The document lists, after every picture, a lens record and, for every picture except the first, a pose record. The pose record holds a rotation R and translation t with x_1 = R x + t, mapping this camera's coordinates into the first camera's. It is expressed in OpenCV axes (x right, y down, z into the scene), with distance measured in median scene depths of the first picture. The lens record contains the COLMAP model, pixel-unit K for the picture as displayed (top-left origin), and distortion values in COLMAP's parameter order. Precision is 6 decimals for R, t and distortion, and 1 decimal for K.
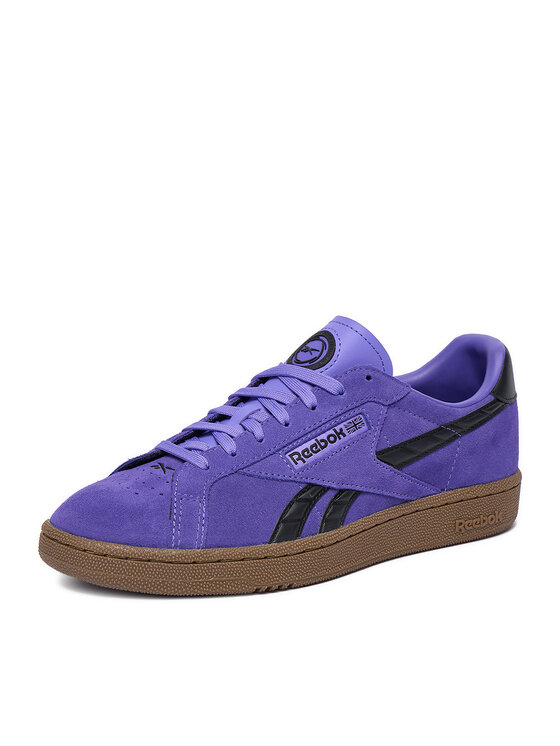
lens RADIAL K [[2193.3, 0, 280.0], [0, 2193.3, 373.0], [0, 0, 1]] dist [-0.017221, 0.149124]
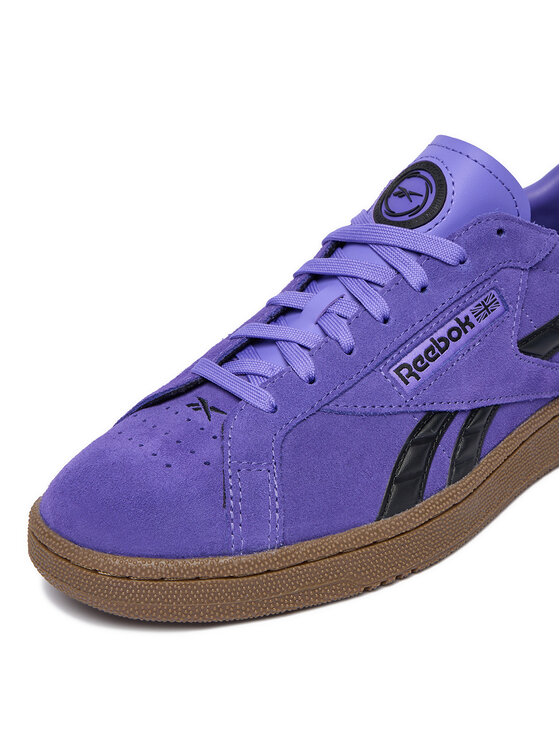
lens RADIAL K [[1449.8, 0, 280.0], [0, 1449.8, 373.0], [0, 0, 1]] dist [-0.012763, -0.034996]
pose [[0.996932, -0.077734, -0.009170, -0.026122], [0.077755, 0.970067, 0.230054, -0.064198], [-0.008987, -0.230061, 0.973135, 0.575029]]
